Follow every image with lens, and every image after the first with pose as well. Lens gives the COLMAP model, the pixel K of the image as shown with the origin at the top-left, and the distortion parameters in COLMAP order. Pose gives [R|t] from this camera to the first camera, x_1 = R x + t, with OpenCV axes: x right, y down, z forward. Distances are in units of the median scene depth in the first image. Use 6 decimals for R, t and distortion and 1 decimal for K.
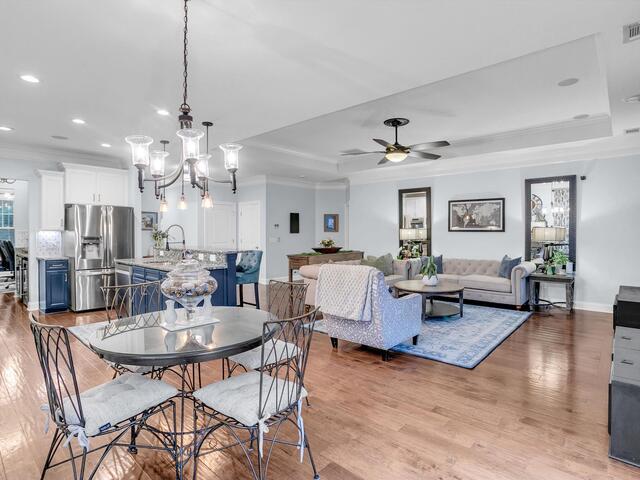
lens RADIAL K [[347.0, 0, 333.4], [0, 347.0, 234.4], [0, 0, 1]] dist [-0.024054, 0.002958]
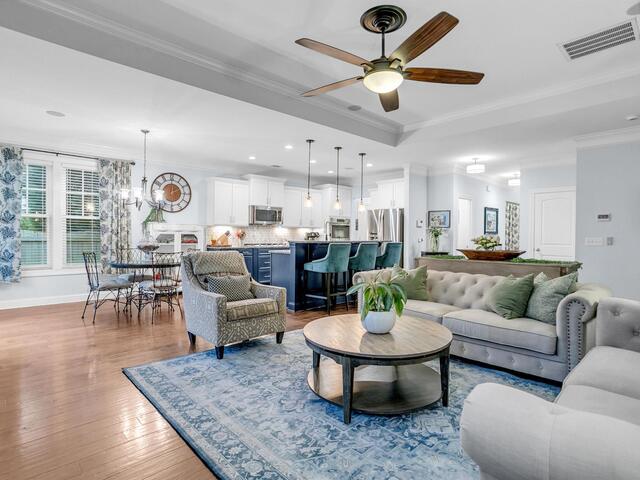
lens RADIAL K [[347.0, 0, 317.7], [0, 347.0, 240.2], [0, 0, 1]] dist [-0.024054, 0.002958]
pose [[-0.114506, 0.013895, -0.993325, 0.992330], [-0.018023, 0.999709, 0.016062, 0.028477], [0.993259, 0.019742, -0.114222, 1.301196]]
